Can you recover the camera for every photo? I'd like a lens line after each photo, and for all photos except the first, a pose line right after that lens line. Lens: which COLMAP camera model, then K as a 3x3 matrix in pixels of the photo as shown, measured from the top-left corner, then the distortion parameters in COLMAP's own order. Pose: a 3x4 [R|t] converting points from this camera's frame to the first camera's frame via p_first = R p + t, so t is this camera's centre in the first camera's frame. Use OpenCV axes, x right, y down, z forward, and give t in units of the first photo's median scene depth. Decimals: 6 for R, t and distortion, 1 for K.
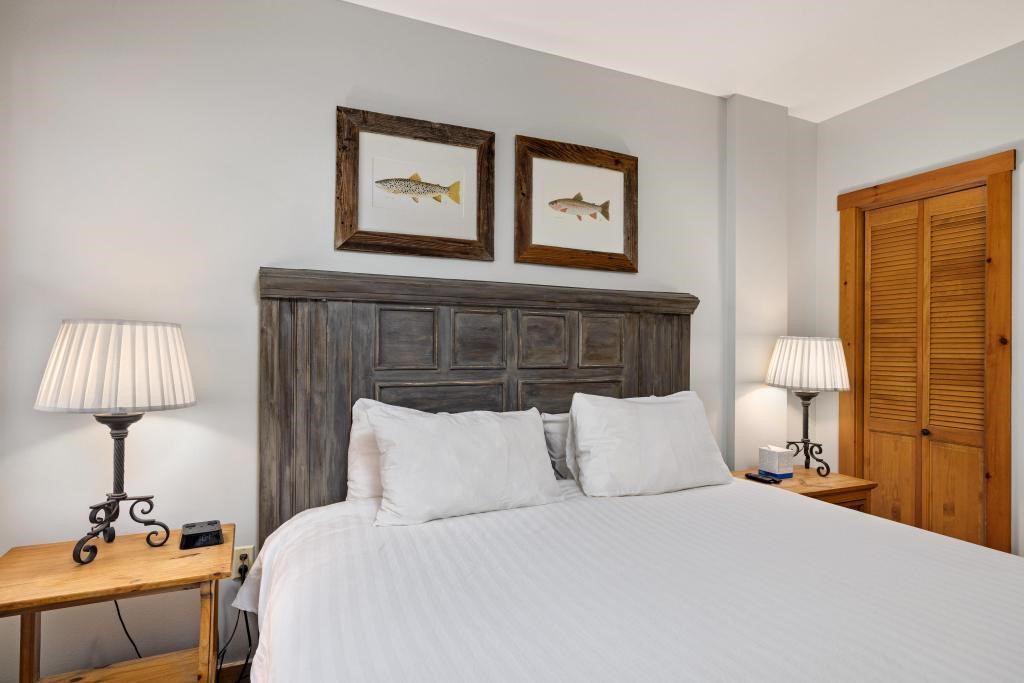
lens RADIAL K [[541.9, 0, 516.0], [0, 541.9, 344.0], [0, 0, 1]] dist [-0.006888, 0.000751]
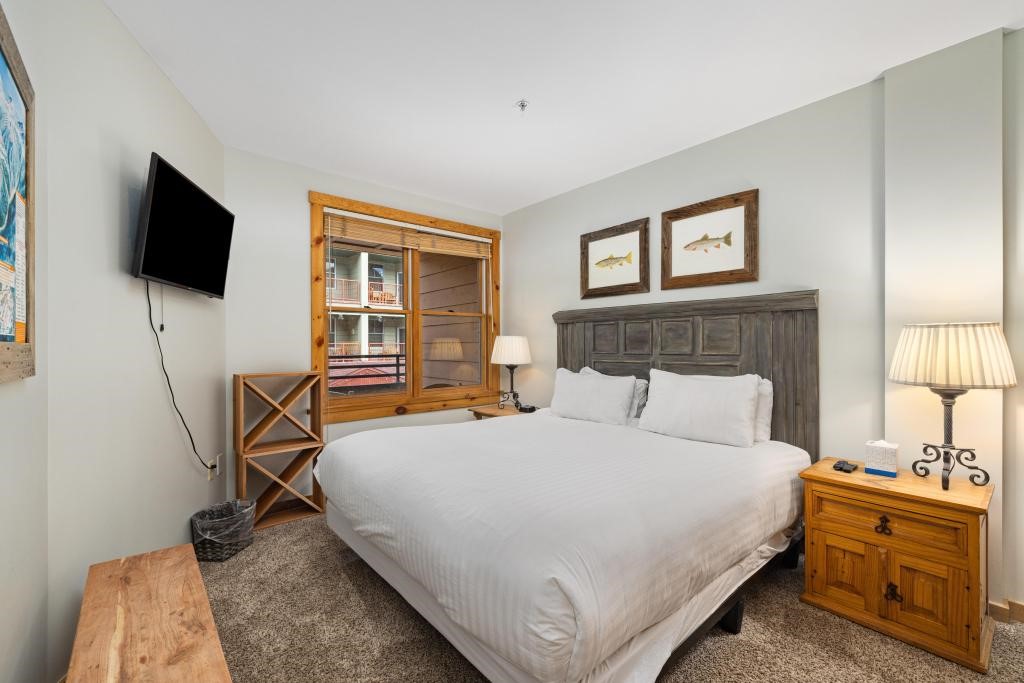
lens RADIAL K [[432.1, 0, 514.3], [0, 432.1, 345.3], [0, 0, 1]] dist [0.003960, 0.000111]
pose [[0.298146, -0.012477, -0.954439, 1.125274], [0.007681, 0.999914, -0.010672, 0.027481], [0.954489, -0.004149, 0.298216, 0.179967]]
